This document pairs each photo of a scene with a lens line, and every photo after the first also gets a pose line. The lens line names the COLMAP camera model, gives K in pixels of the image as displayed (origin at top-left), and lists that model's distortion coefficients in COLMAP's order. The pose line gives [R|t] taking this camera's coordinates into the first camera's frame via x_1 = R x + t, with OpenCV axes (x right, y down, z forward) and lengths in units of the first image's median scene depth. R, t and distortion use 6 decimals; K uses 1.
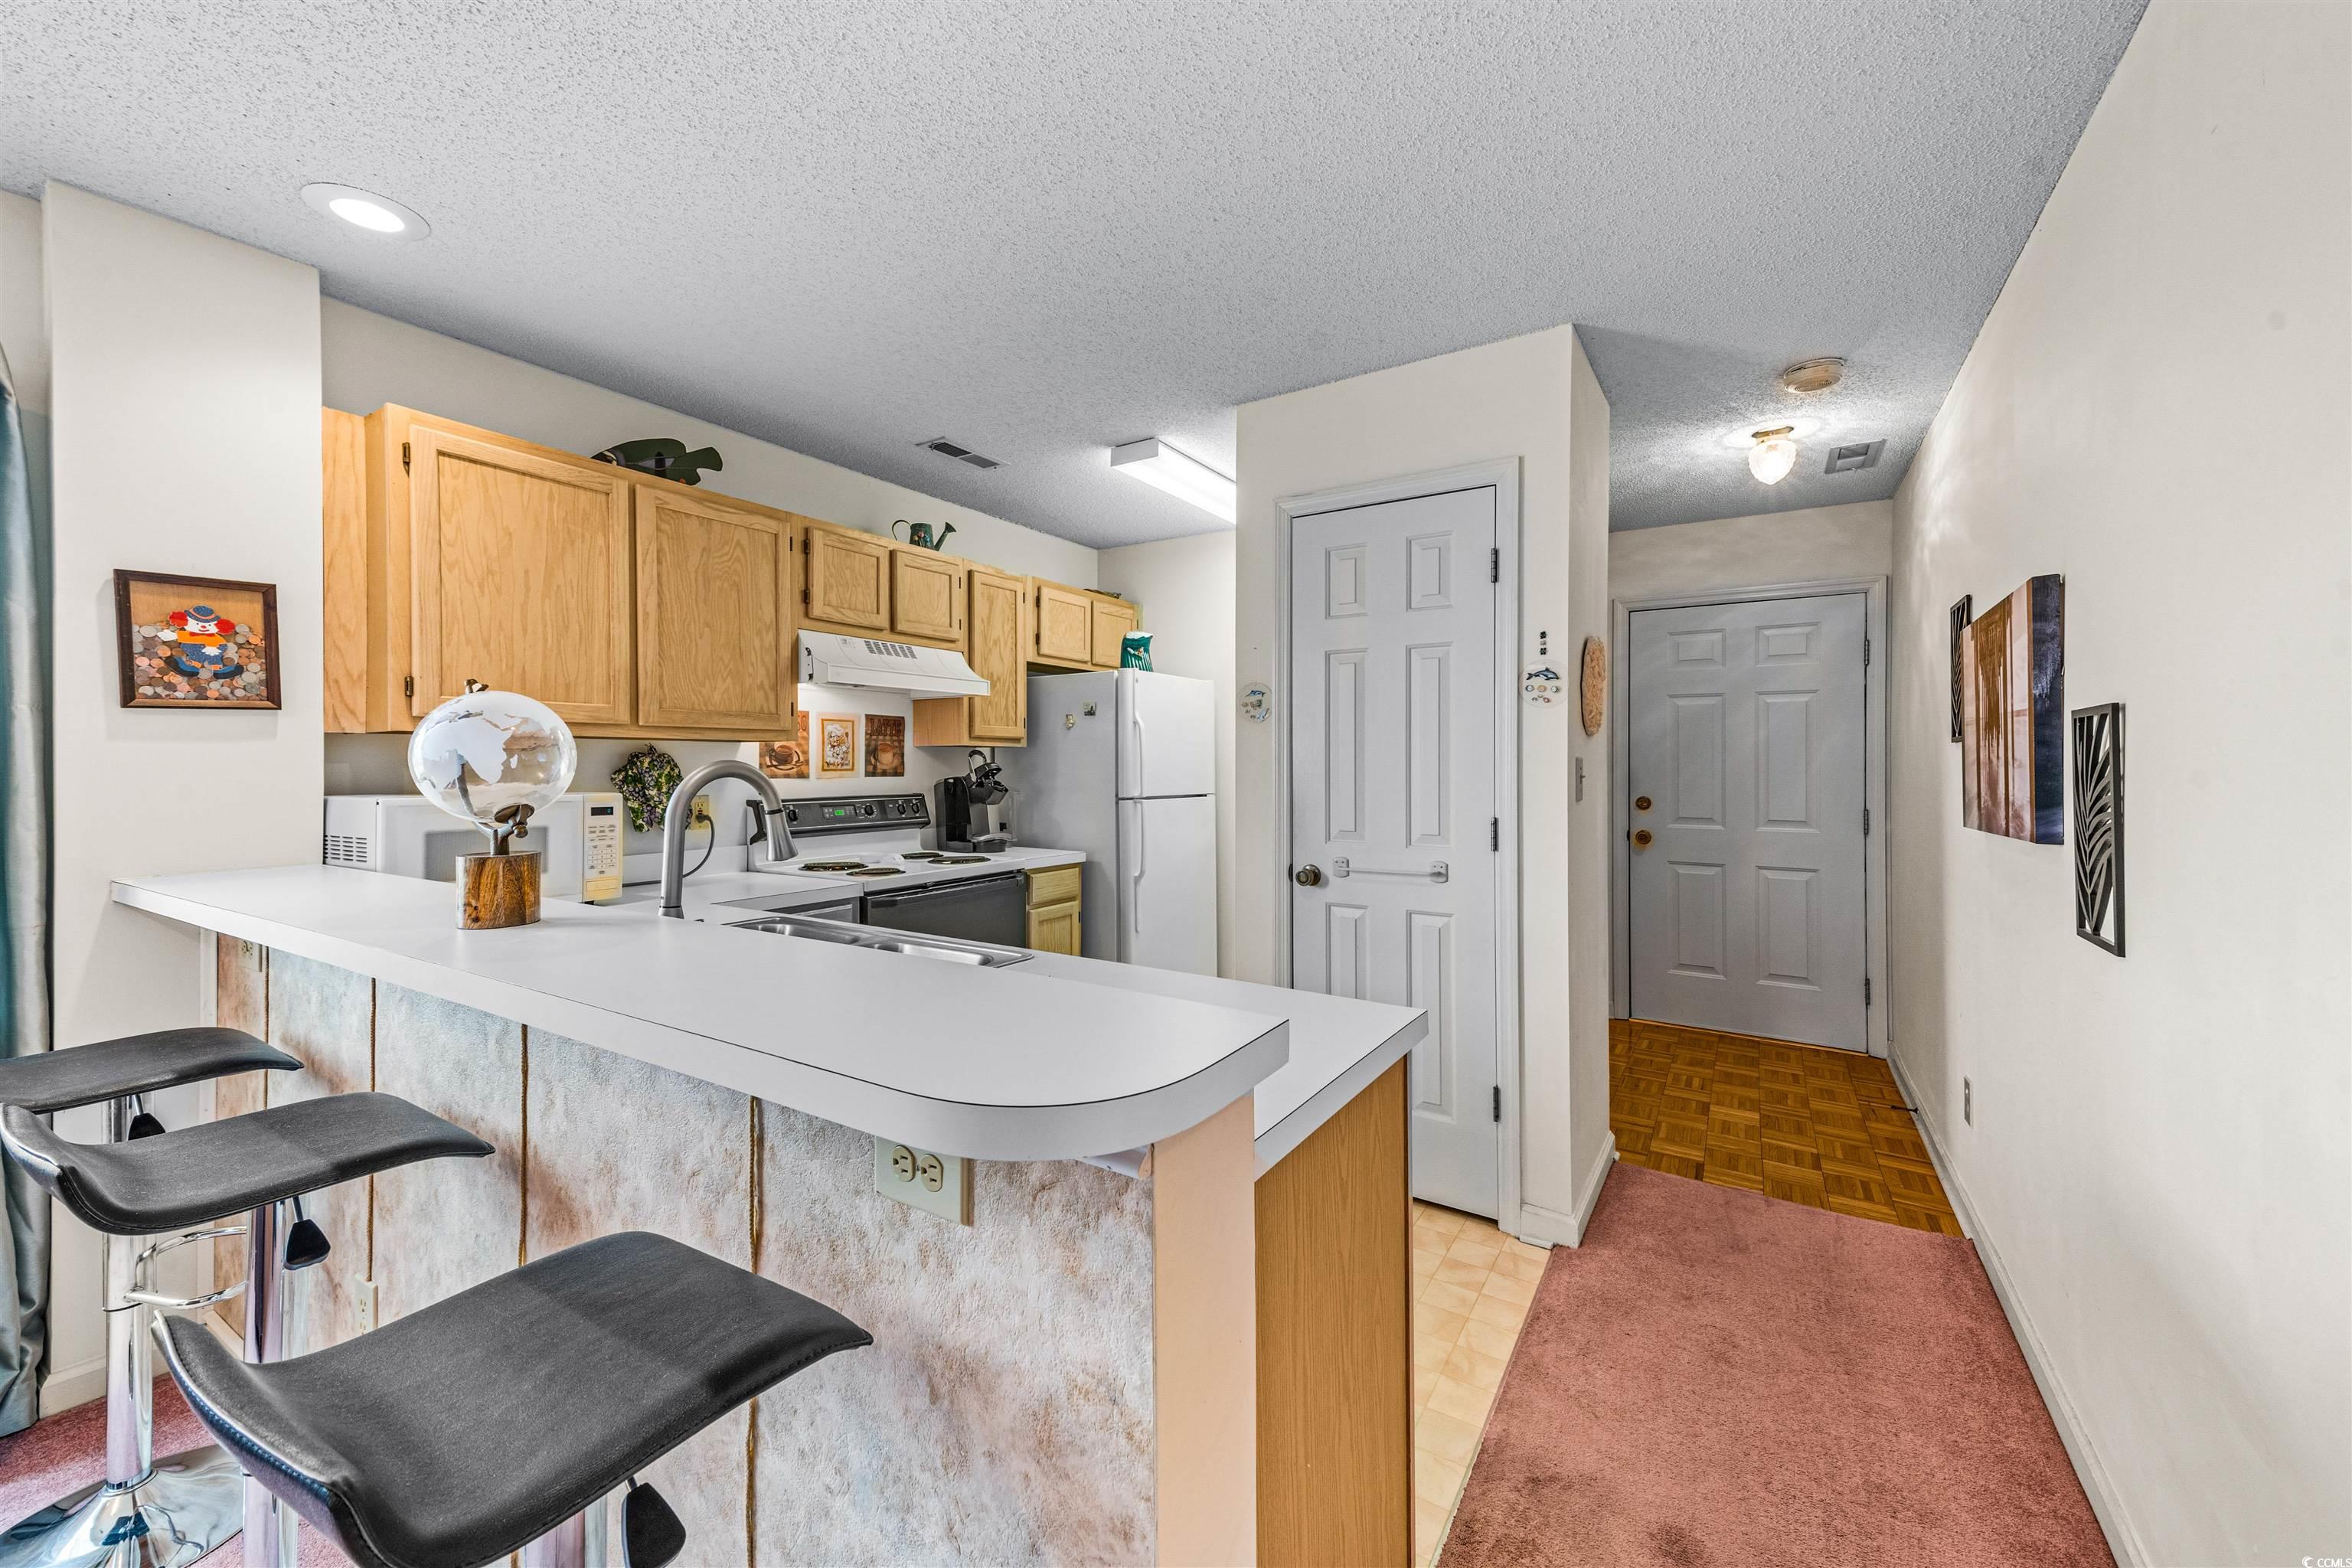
lens RADIAL K [[901.0, 0, 1180.2], [0, 901.0, 776.1], [0, 0, 1]] dist [0.025748, -0.000054]
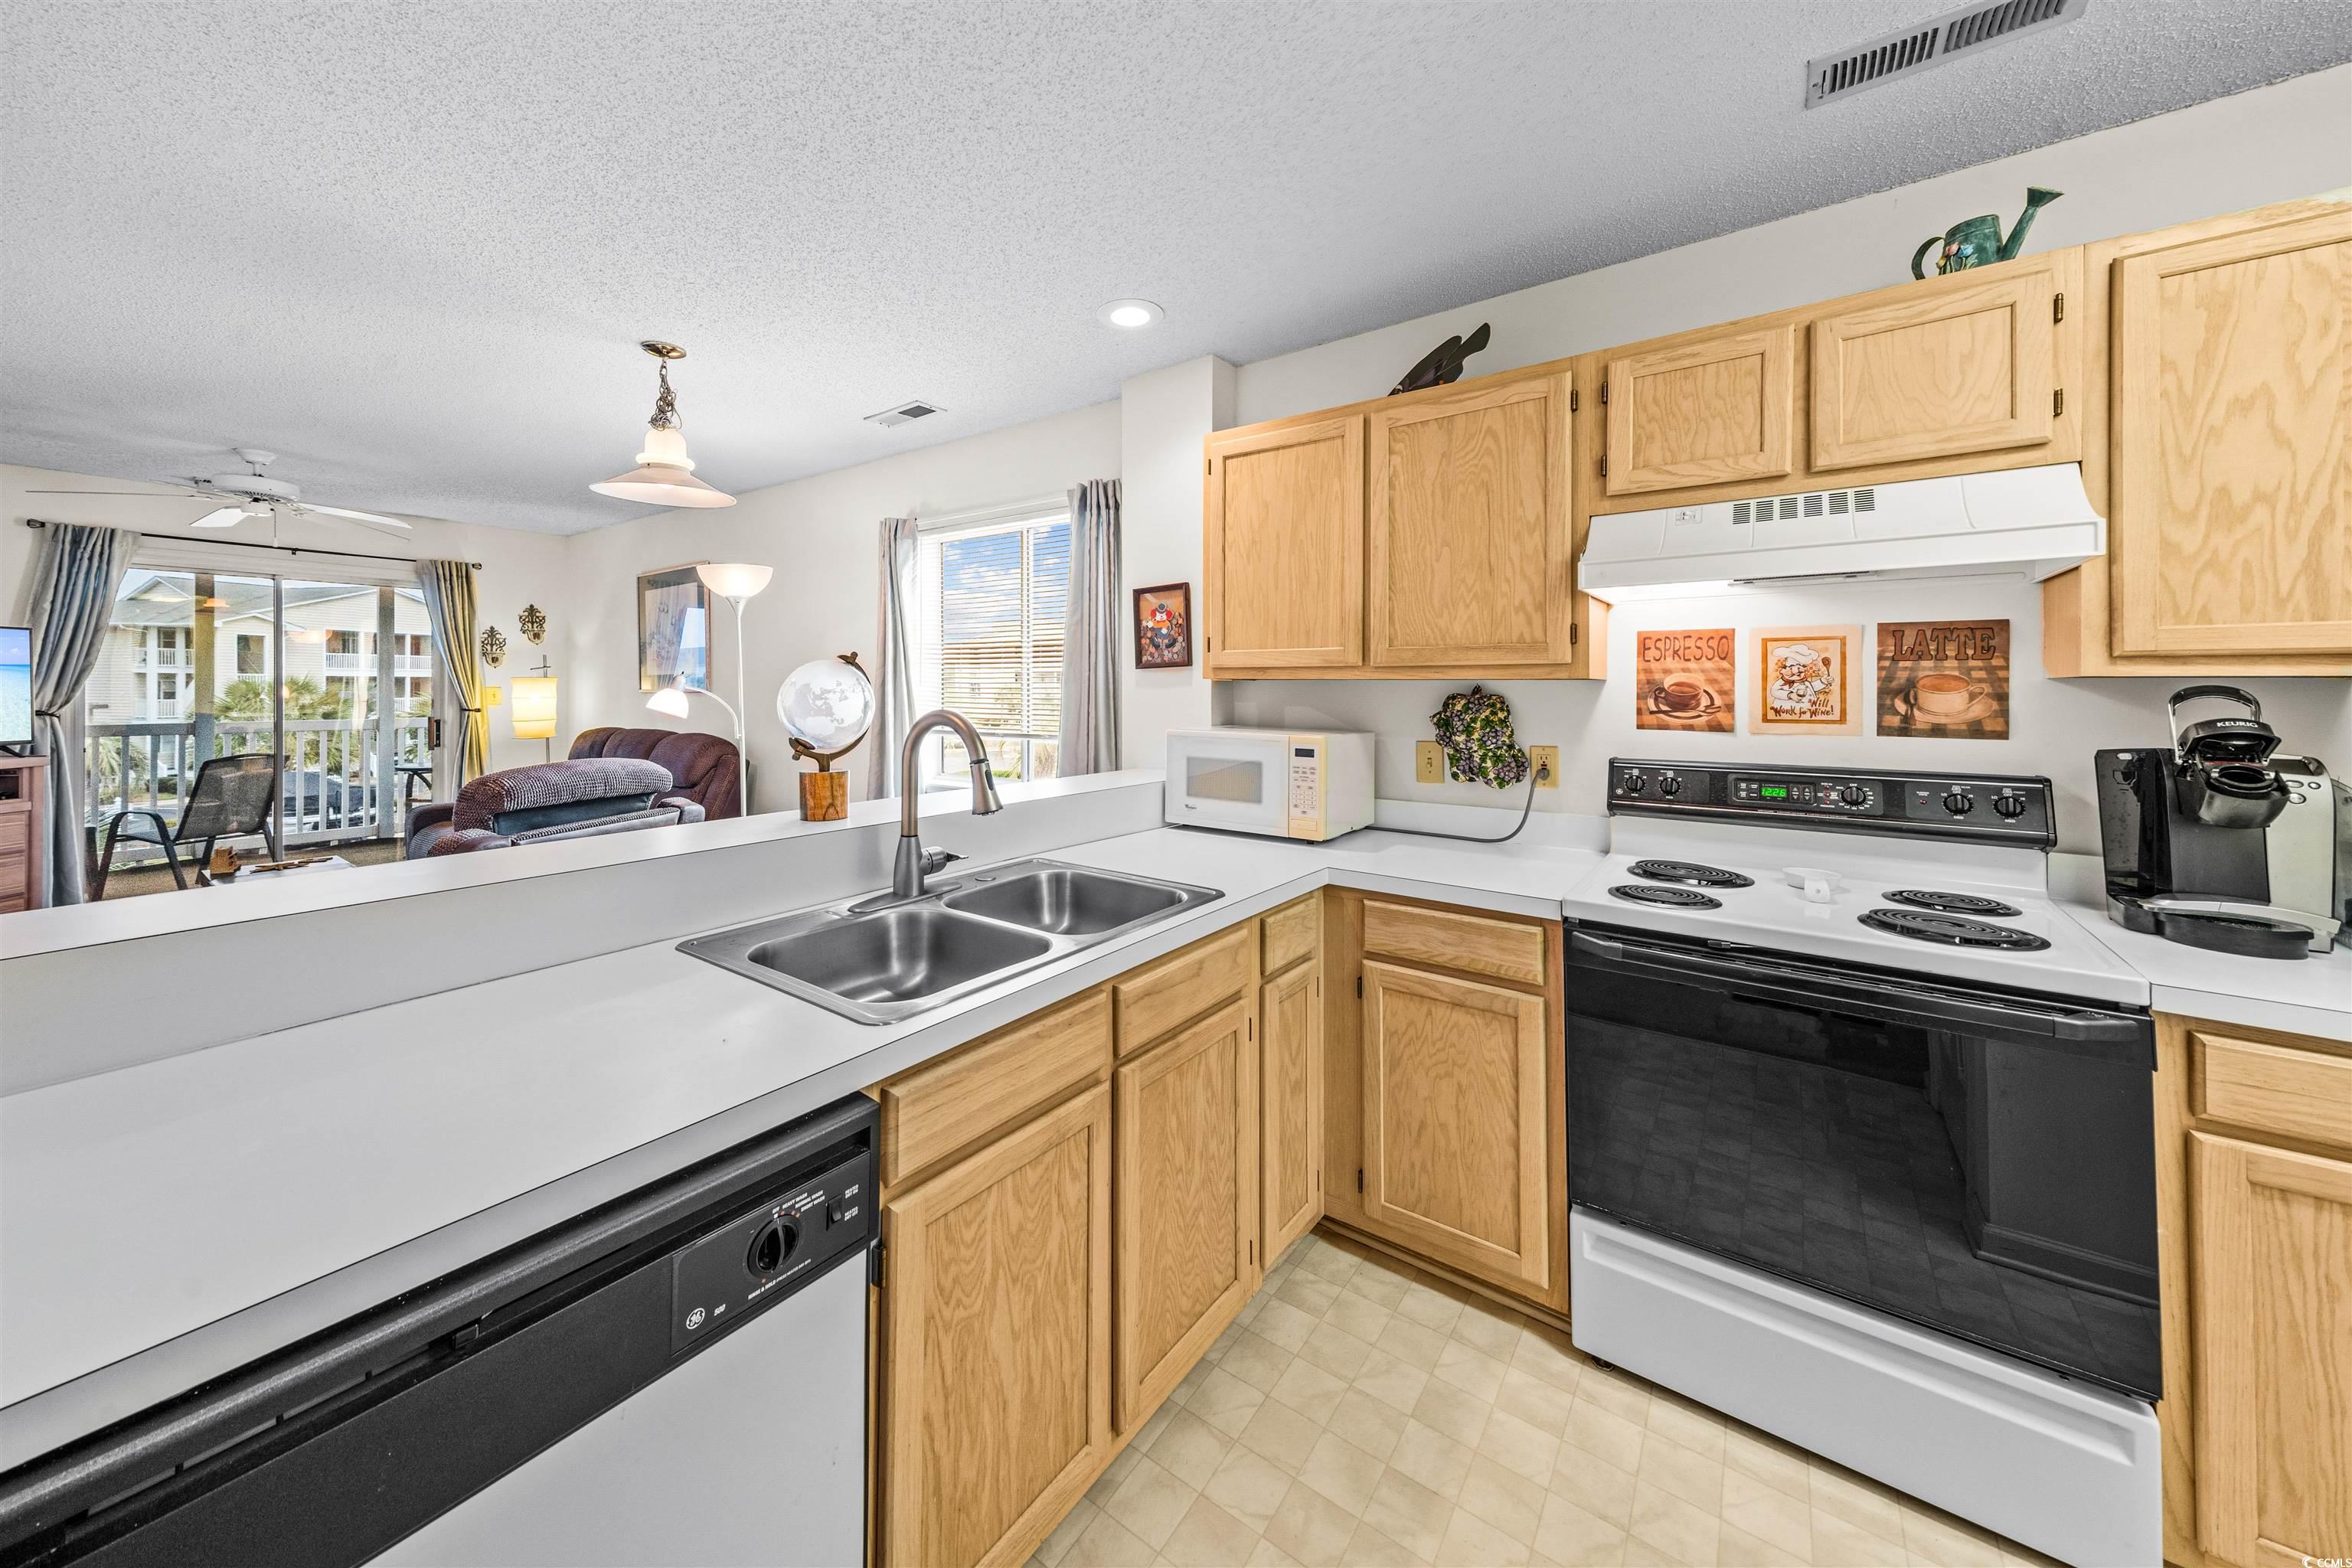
lens RADIAL K [[838.6, 0, 1116.8], [0, 838.6, 687.5], [0, 0, 1]] dist [0.021565, -0.001228]
pose [[-0.091186, 0.001649, -0.995833, 0.279521], [-0.016276, 0.999863, 0.003146, -0.029707], [0.995701, 0.016495, -0.091147, 0.753170]]
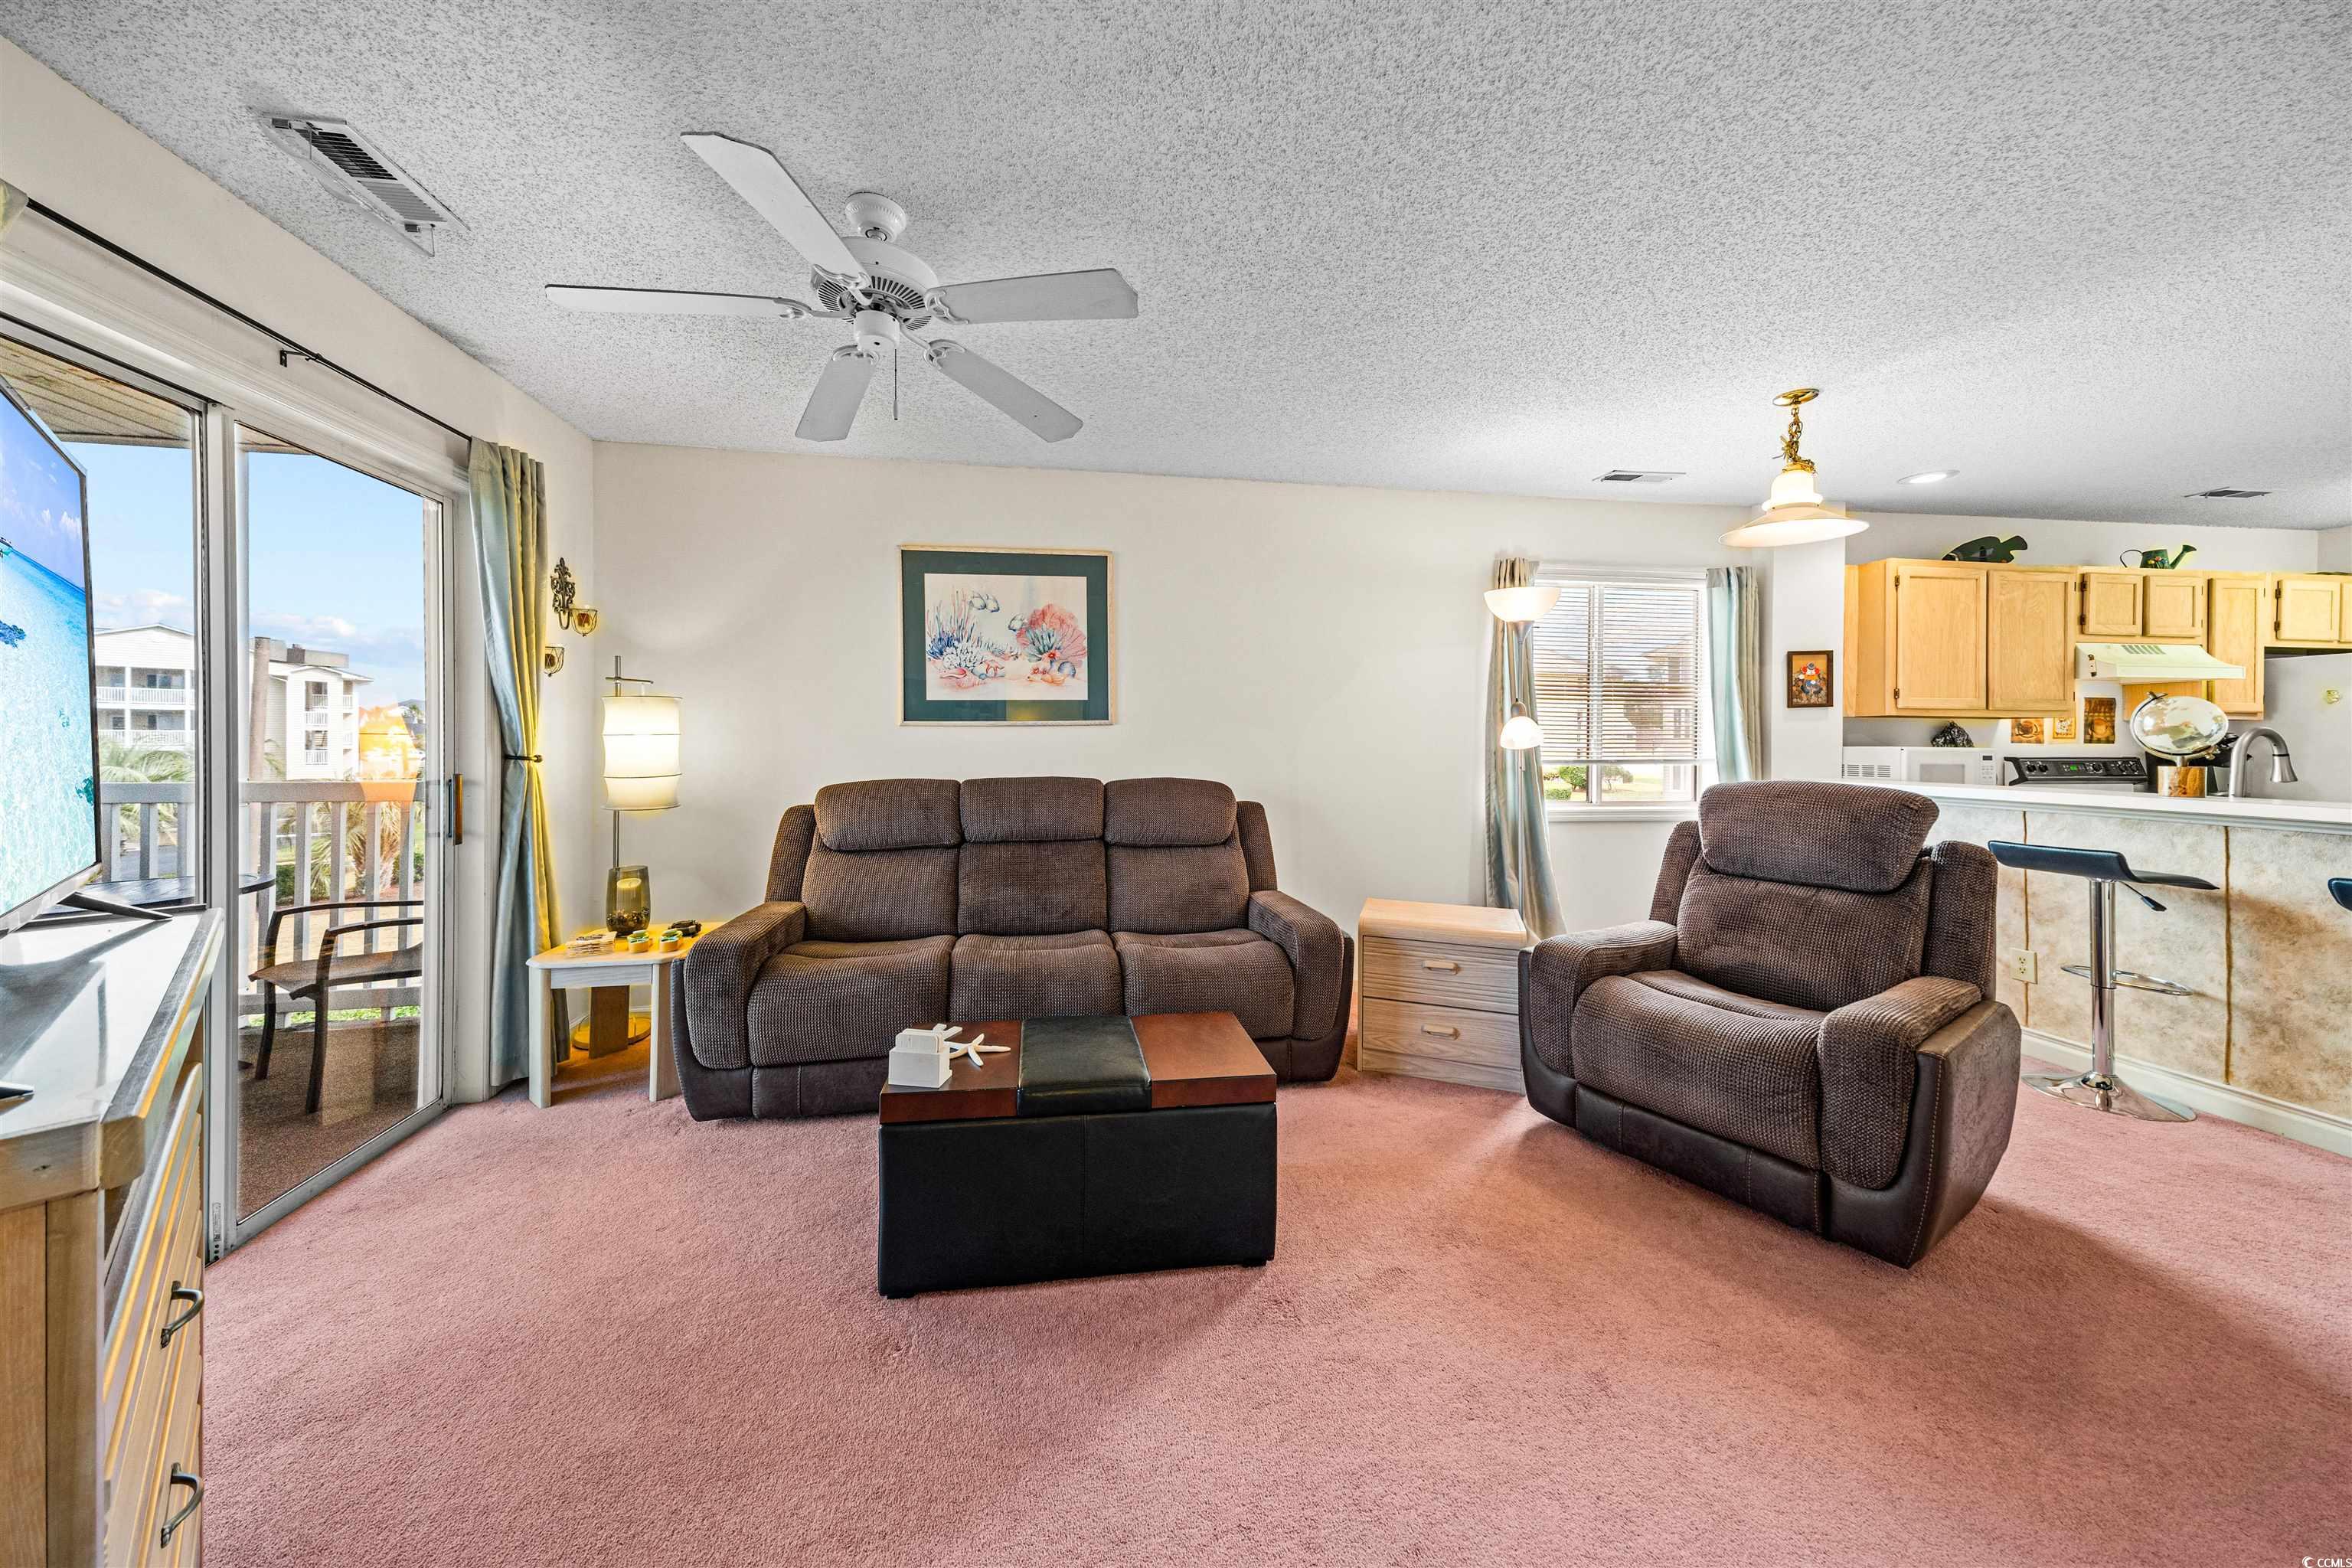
lens RADIAL K [[838.6, 0, 1142.5], [0, 838.6, 737.0], [0, 0, 1]] dist [0.021565, -0.001228]
pose [[0.655101, -0.005669, -0.755520, -0.389255], [-0.013436, 0.999726, -0.019152, 0.045250], [0.755422, 0.022698, 0.654845, -1.175502]]
